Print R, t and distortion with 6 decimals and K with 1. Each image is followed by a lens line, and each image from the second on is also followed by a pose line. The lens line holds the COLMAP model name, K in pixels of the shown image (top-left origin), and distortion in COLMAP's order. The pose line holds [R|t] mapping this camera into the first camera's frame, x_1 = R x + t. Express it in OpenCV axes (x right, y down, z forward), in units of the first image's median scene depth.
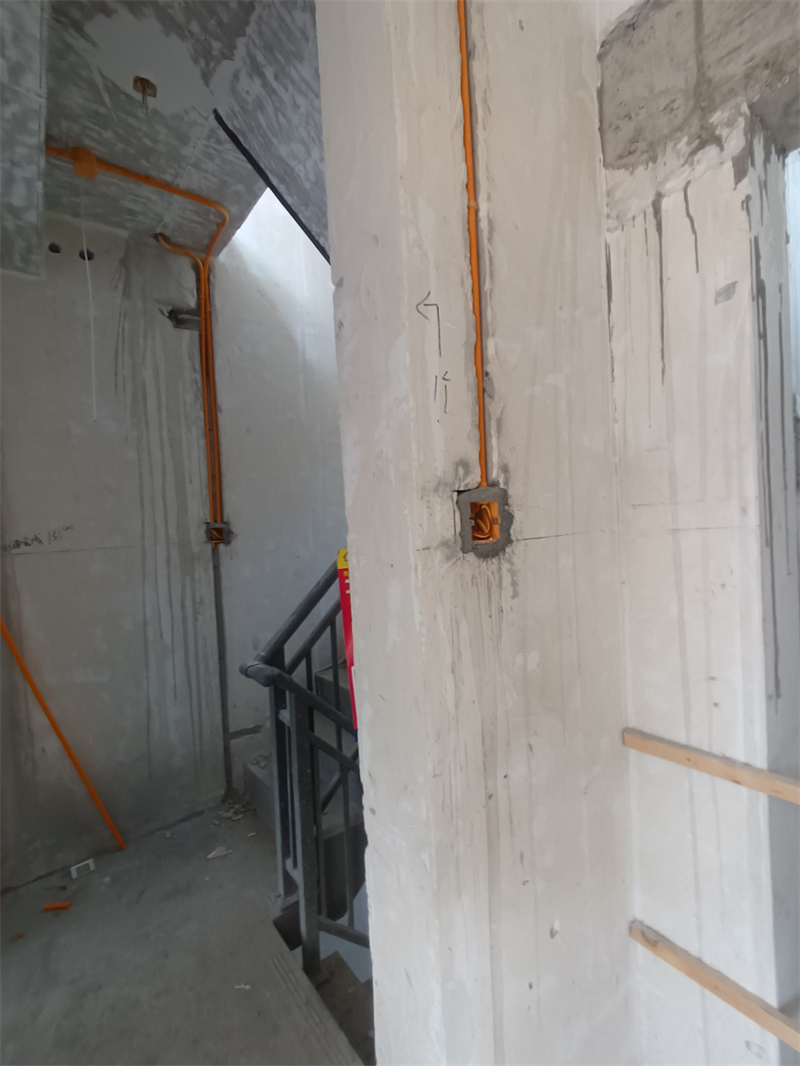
lens RADIAL K [[493.7, 0, 399.4], [0, 493.7, 546.9], [0, 0, 1]] dist [-0.002453, -0.000839]
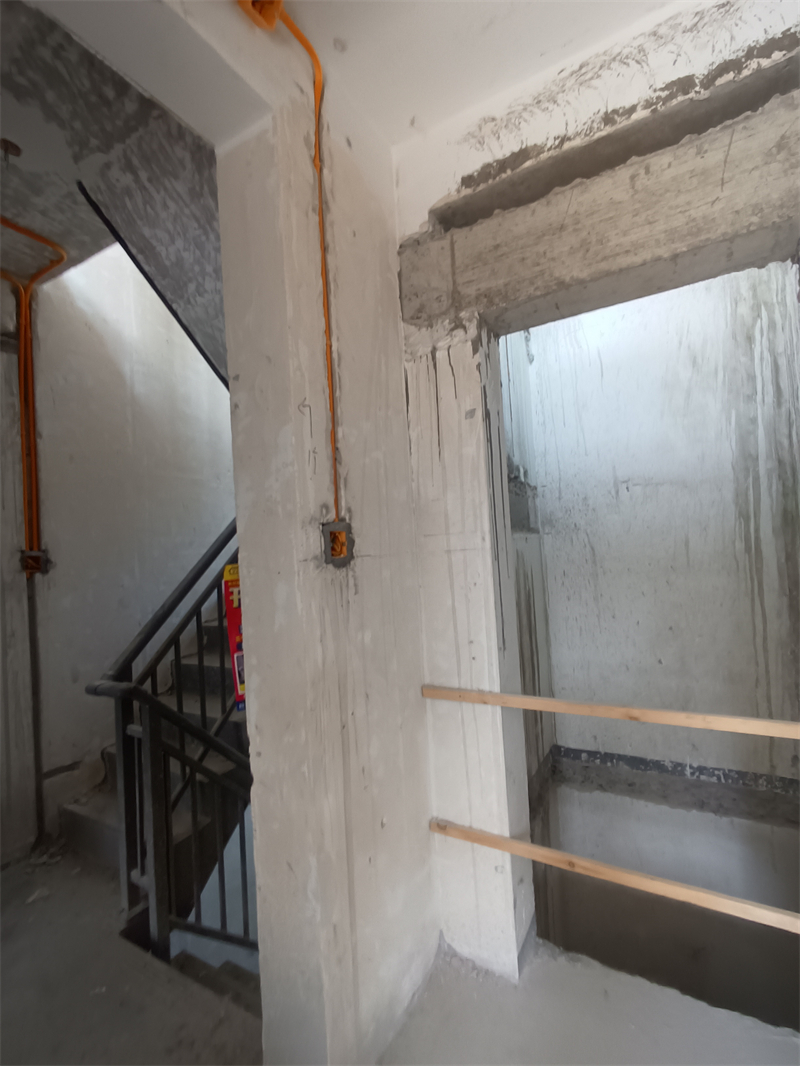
lens RADIAL K [[493.7, 0, 399.4], [0, 493.7, 546.9], [0, 0, 1]] dist [-0.002453, -0.000839]
pose [[0.922240, 0.005350, 0.386581, -0.196152], [0.021164, 0.997706, -0.064296, 0.048477], [-0.386038, 0.067478, 0.920012, -0.389506]]
